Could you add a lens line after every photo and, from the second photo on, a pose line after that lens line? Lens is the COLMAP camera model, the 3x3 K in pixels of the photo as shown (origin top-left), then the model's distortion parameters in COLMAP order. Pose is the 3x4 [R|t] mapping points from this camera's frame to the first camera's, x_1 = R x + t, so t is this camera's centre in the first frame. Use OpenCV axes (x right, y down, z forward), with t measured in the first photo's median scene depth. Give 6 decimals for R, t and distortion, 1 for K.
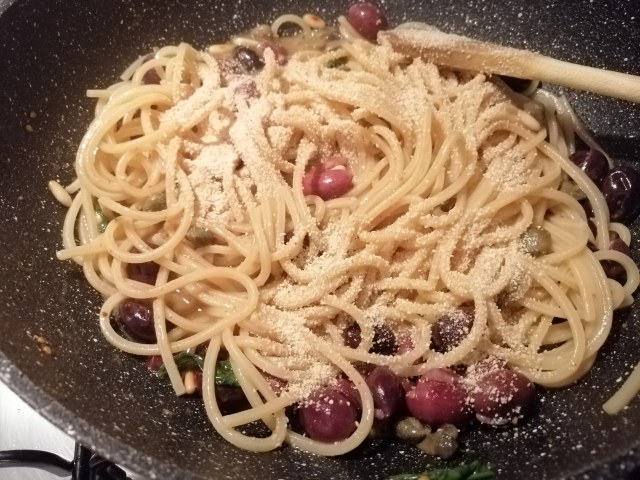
lens RADIAL K [[521.7, 0, 320.0], [0, 521.7, 242.3], [0, 0, 1]] dist [-0.016462, 0.039407]
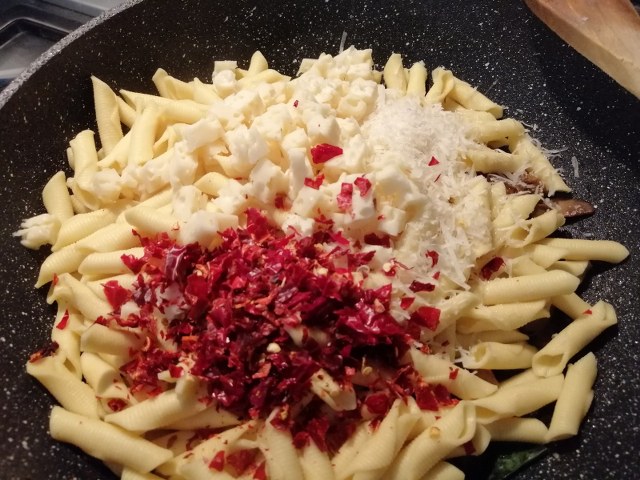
lens RADIAL K [[521.7, 0, 319.6], [0, 521.7, 238.9], [0, 0, 1]] dist [-0.016462, 0.039407]
pose [[0.954059, 0.220602, -0.202748, 0.296061], [-0.221539, 0.974979, 0.018353, -0.202304], [0.201724, 0.027407, 0.979059, 0.005729]]
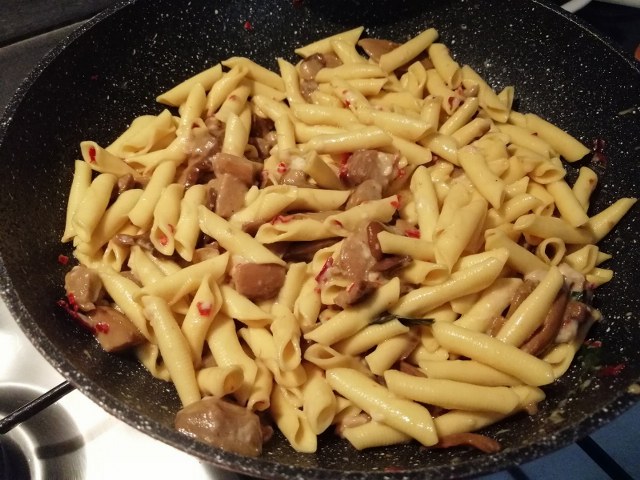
lens RADIAL K [[521.7, 0, 320.0], [0, 521.7, 241.8], [0, 0, 1]] dist [-0.016462, 0.039407]
pose [[0.975396, -0.178206, 0.129792, -0.223703], [0.182401, 0.982998, -0.021086, -0.042556], [-0.123828, 0.044241, 0.991317, -0.160371]]
